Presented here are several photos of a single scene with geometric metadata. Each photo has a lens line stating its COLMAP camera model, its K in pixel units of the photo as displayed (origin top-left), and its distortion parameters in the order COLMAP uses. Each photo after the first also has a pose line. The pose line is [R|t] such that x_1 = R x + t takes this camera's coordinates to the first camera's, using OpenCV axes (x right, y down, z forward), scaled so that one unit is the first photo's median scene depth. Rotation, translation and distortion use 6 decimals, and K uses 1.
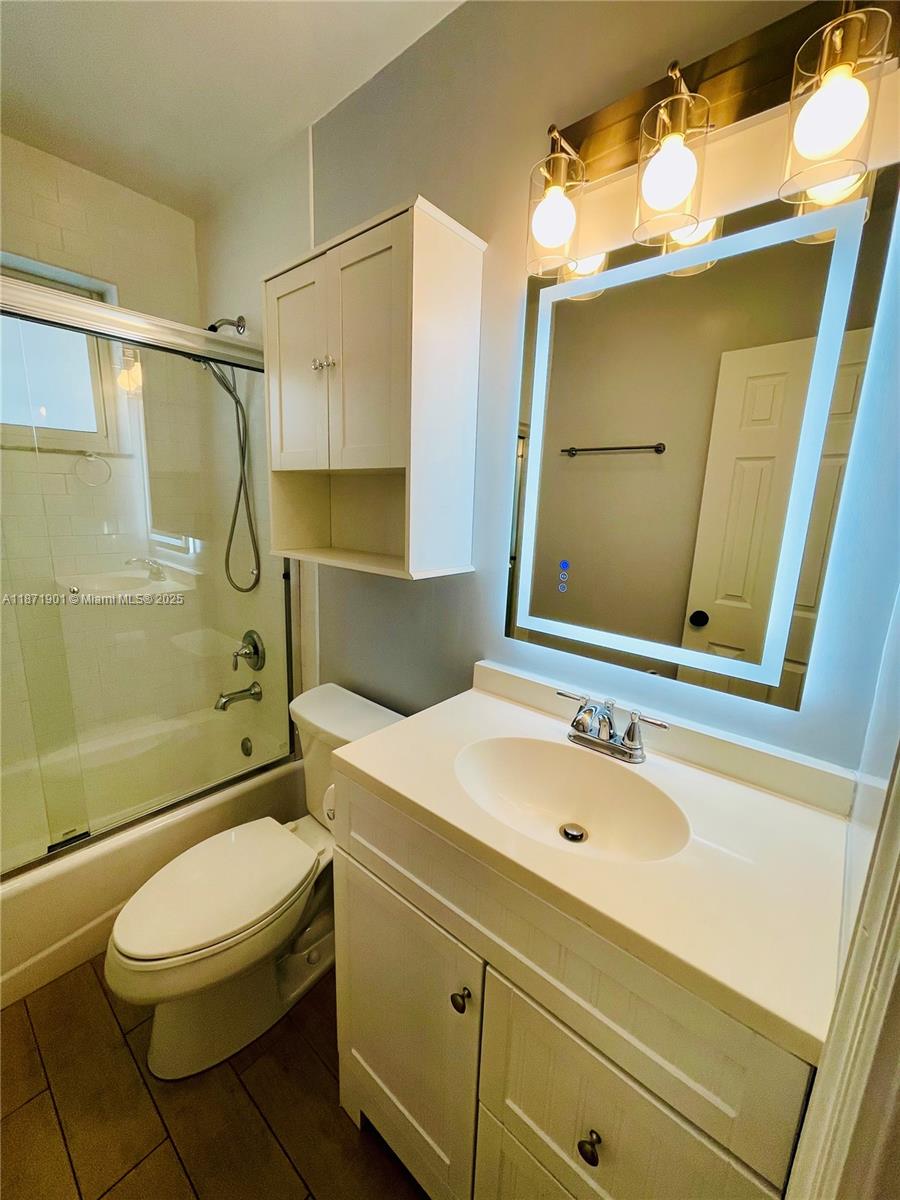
lens RADIAL K [[481.5, 0, 450.0], [0, 481.5, 600.0], [0, 0, 1]] dist [-0.006716, 0.000682]
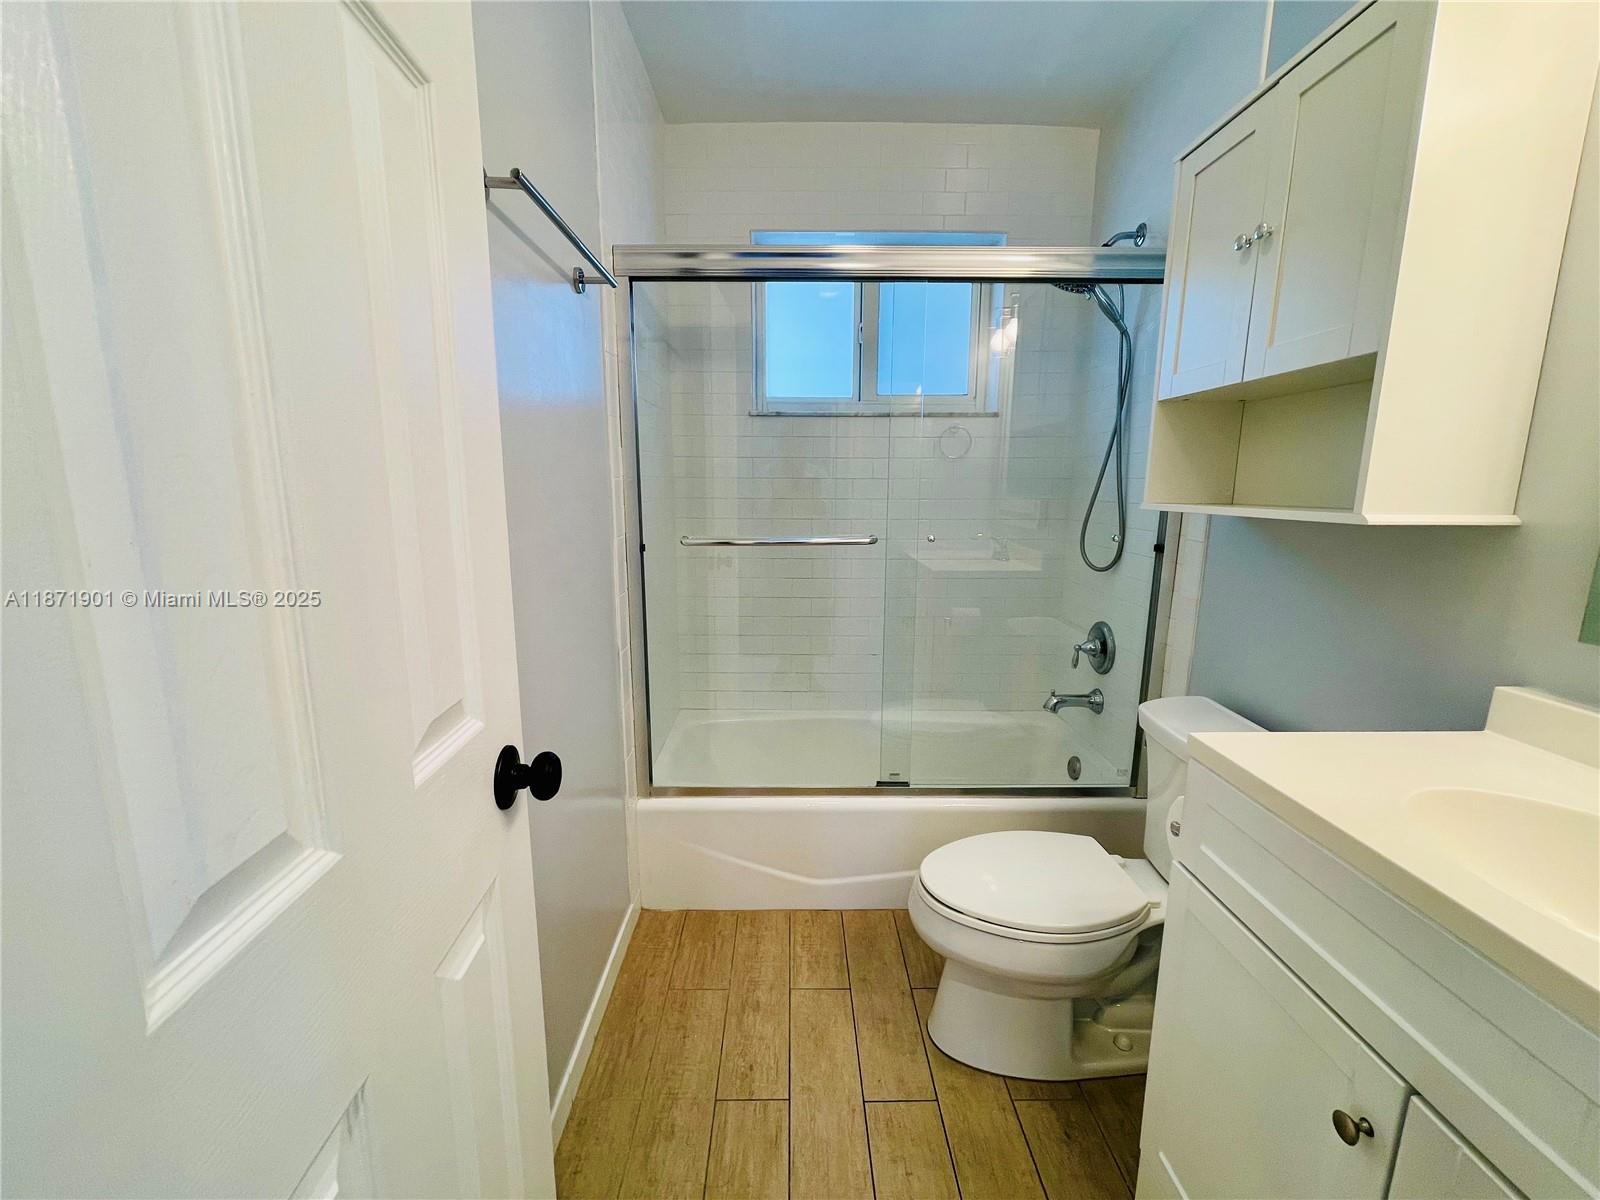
lens RADIAL K [[641.9, 0, 800.0], [0, 641.9, 600.0], [0, 0, 1]] dist [-0.006716, 0.000682]
pose [[0.661929, 0.100670, -0.742775, 0.044578], [-0.133208, 0.990965, 0.015599, 0.100542], [0.737635, 0.088618, 0.669359, -0.084506]]
